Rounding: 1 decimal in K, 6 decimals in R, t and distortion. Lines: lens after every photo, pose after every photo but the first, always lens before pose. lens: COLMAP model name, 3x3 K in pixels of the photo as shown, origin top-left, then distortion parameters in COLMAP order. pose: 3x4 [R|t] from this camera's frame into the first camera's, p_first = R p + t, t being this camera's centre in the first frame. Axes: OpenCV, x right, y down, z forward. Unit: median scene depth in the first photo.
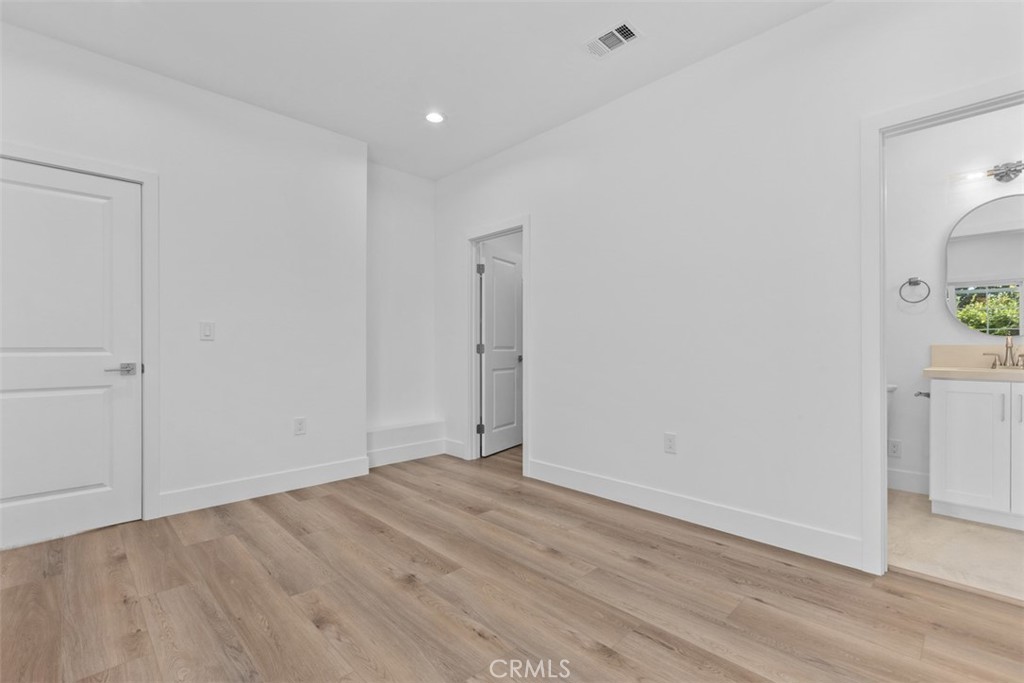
lens RADIAL K [[458.2, 0, 512.7], [0, 458.2, 344.7], [0, 0, 1]] dist [-0.000466, -0.000241]
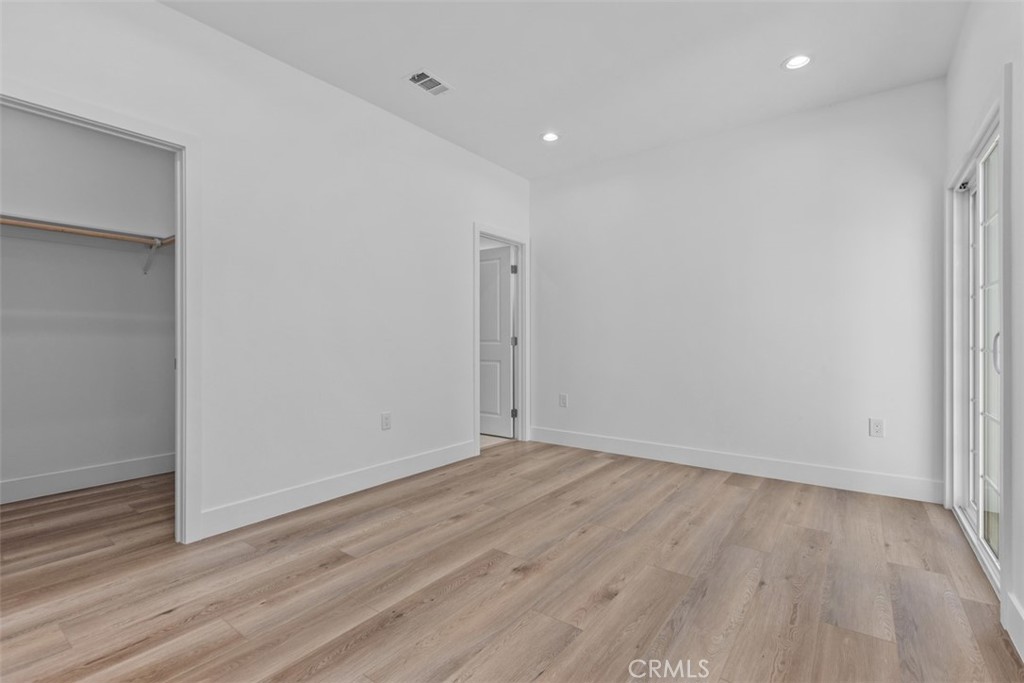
lens RADIAL K [[458.2, 0, 512.7], [0, 458.2, 344.7], [0, 0, 1]] dist [-0.000466, -0.000241]
pose [[-0.148554, -0.010927, 0.988844, -1.014544], [-0.002358, 0.999940, 0.010695, -0.001657], [-0.988901, -0.000743, -0.148571, 0.968429]]
